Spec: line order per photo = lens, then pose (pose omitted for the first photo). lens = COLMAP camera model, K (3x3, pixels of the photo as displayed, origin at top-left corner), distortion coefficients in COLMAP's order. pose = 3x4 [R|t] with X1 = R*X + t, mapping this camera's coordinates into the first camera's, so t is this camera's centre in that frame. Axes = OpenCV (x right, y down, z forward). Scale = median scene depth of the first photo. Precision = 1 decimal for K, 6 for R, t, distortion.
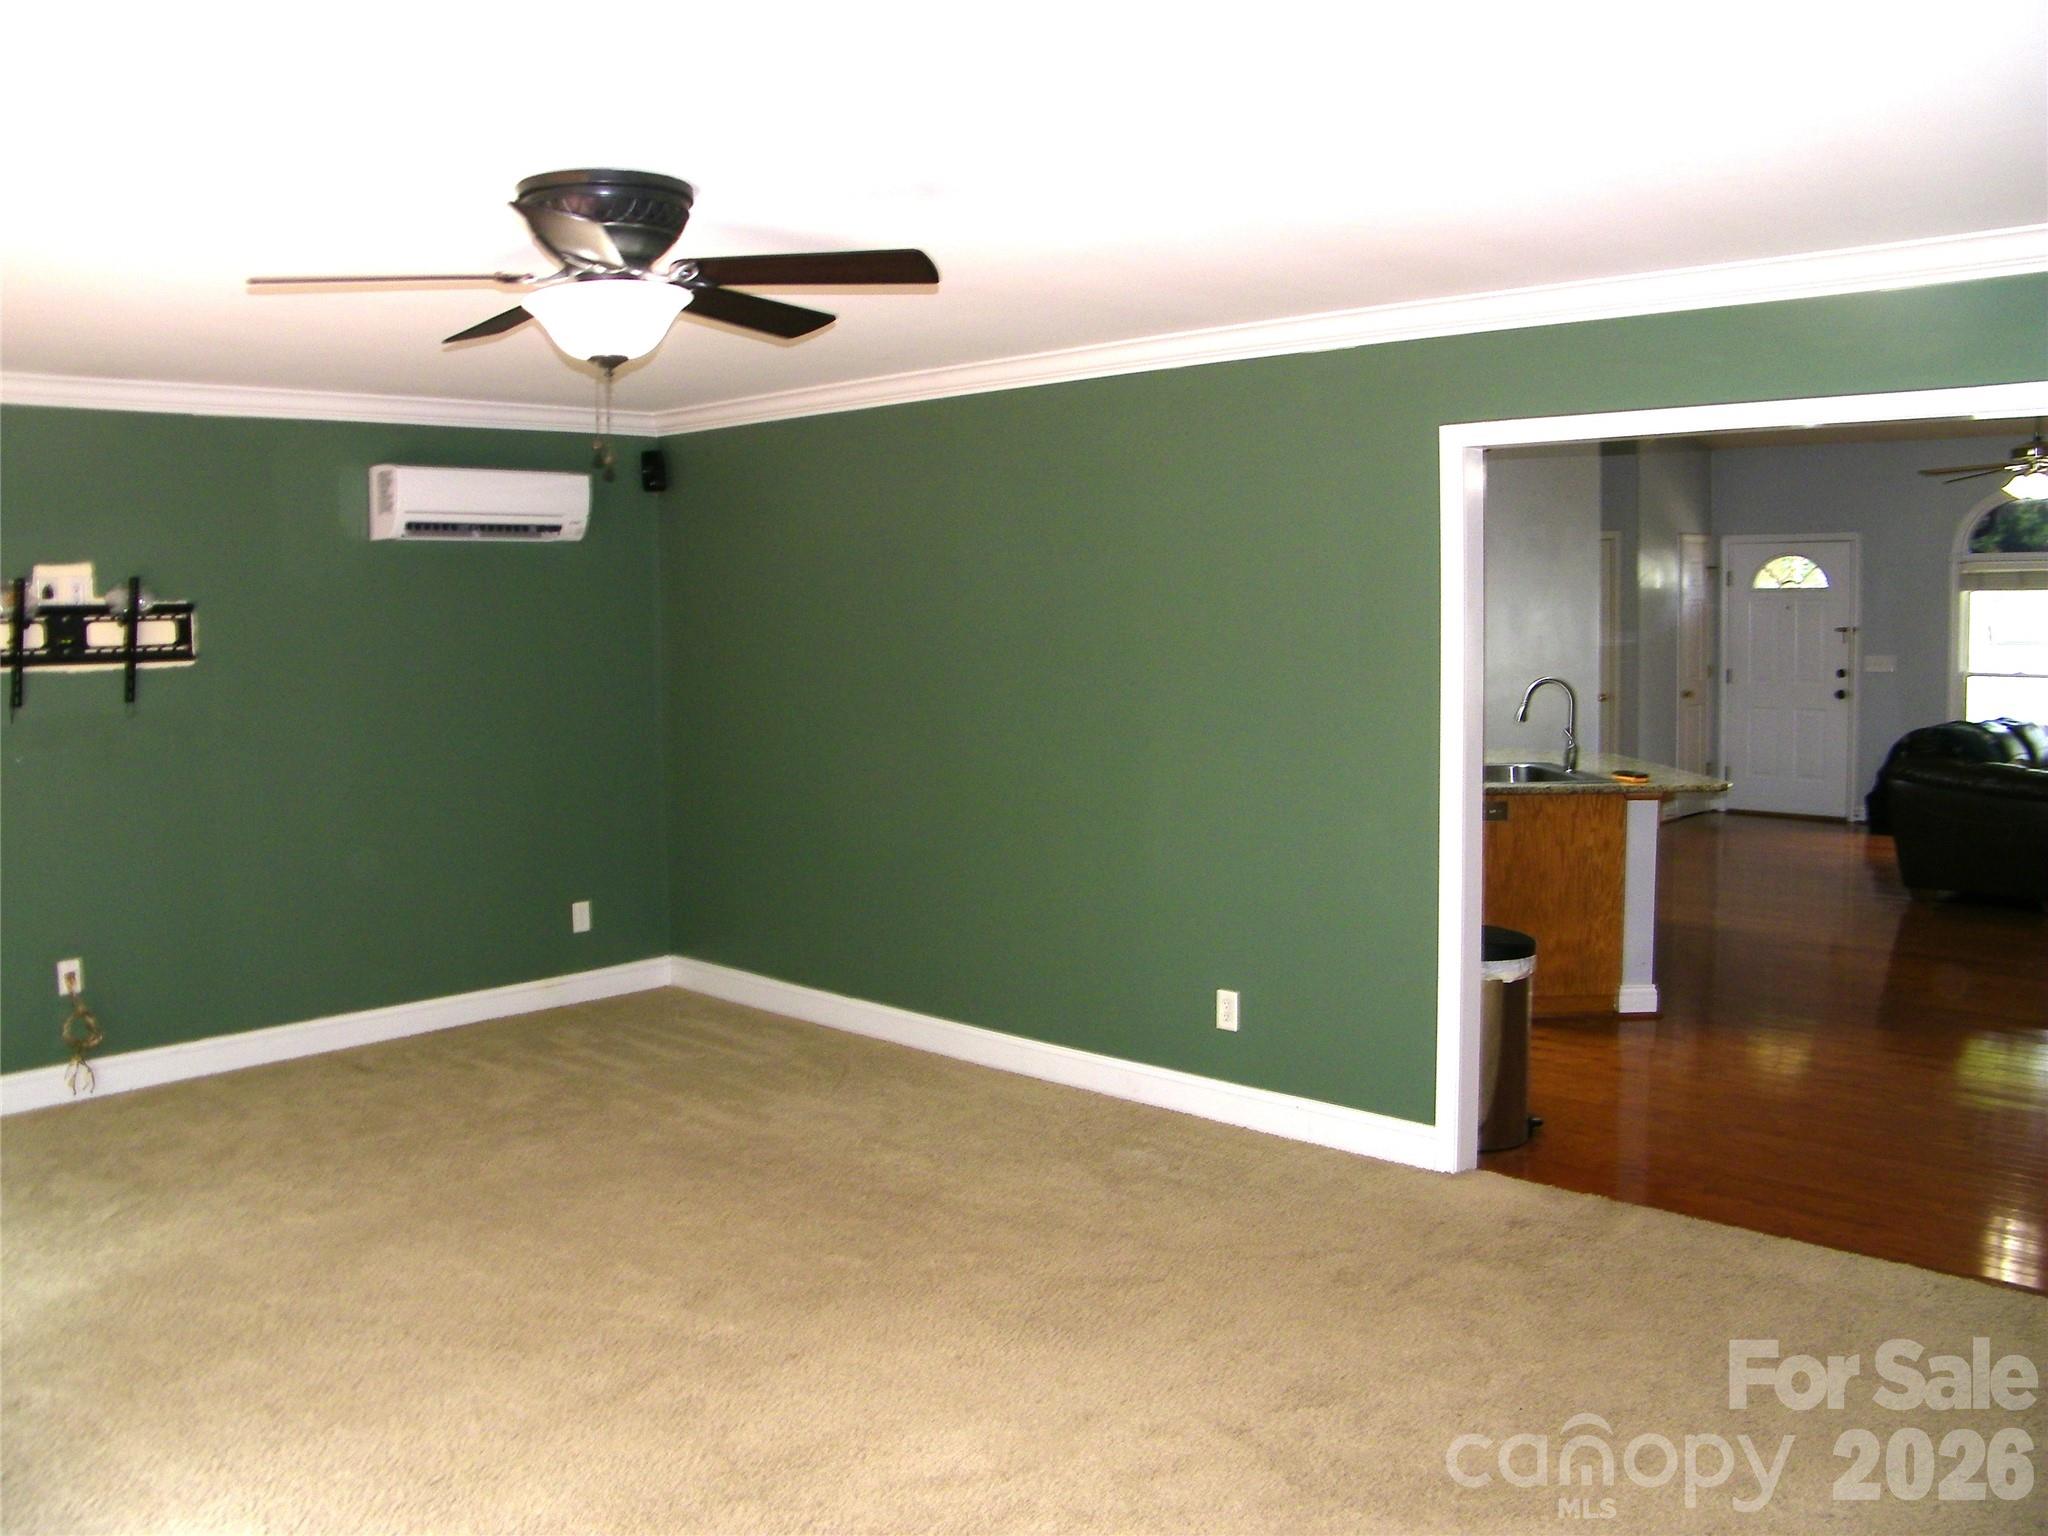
lens RADIAL K [[1745.7, 0, 1010.3], [0, 1745.7, 734.8], [0, 0, 1]] dist [-0.196223, 0.164386]
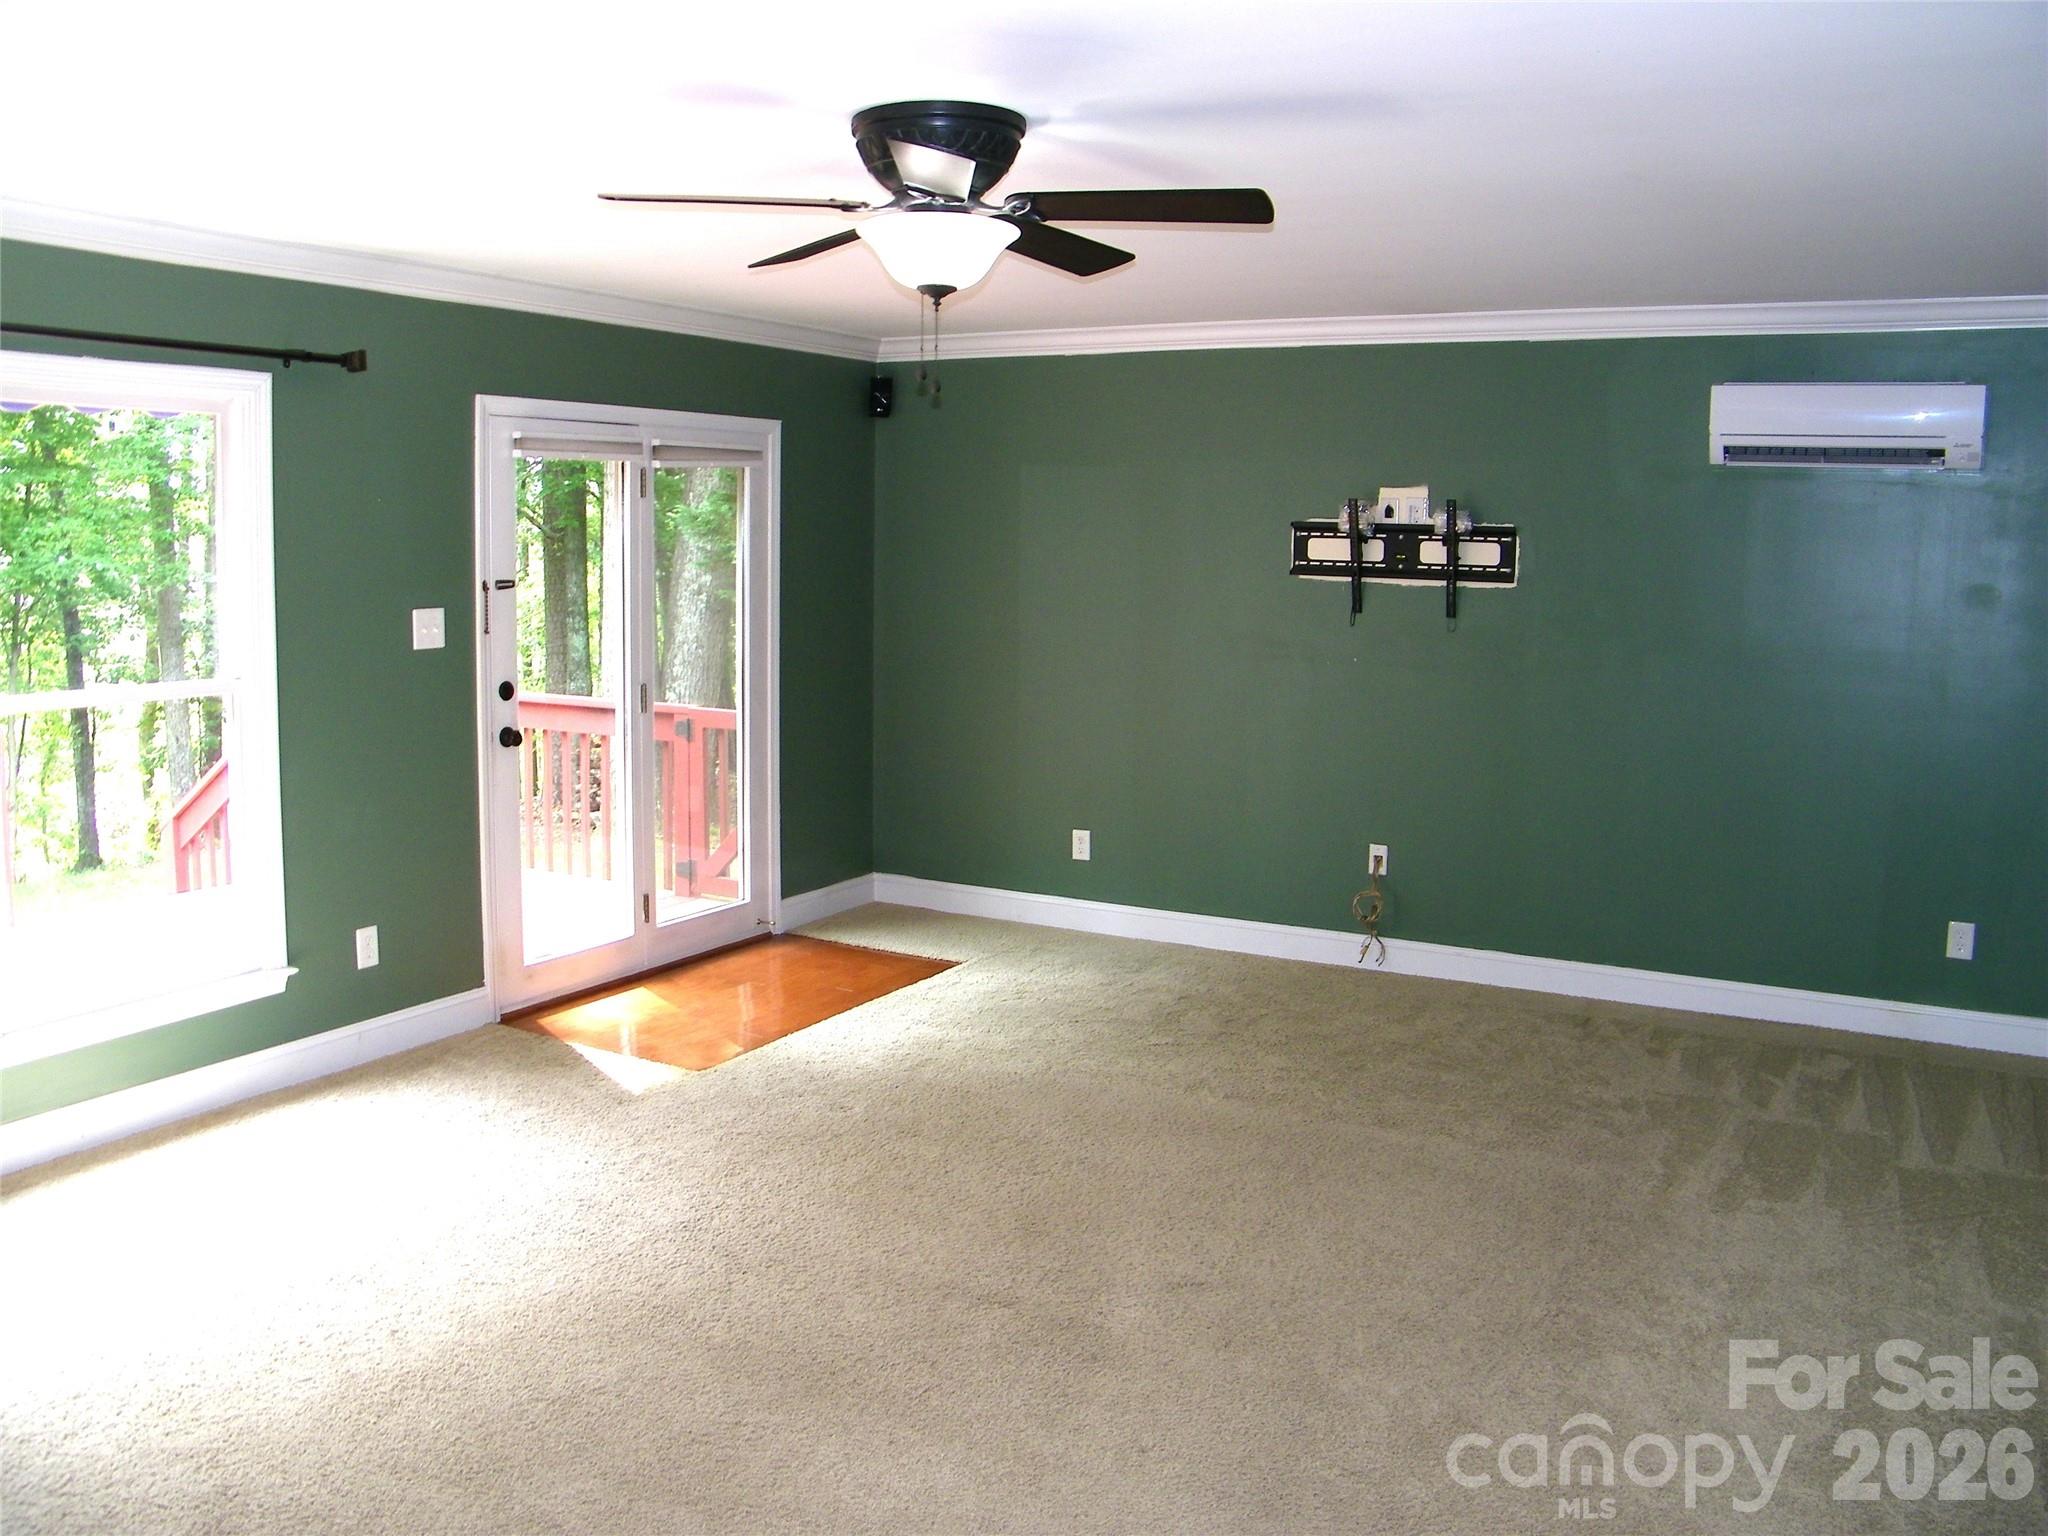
lens RADIAL K [[1727.8, 0, 1019.4], [0, 1727.8, 736.9], [0, 0, 1]] dist [-0.191176, 0.169311]
pose [[0.245723, 0.135316, -0.959849, 0.462540], [-0.093457, 0.988903, 0.115487, -0.045037], [0.964824, 0.061327, 0.255643, 0.473414]]
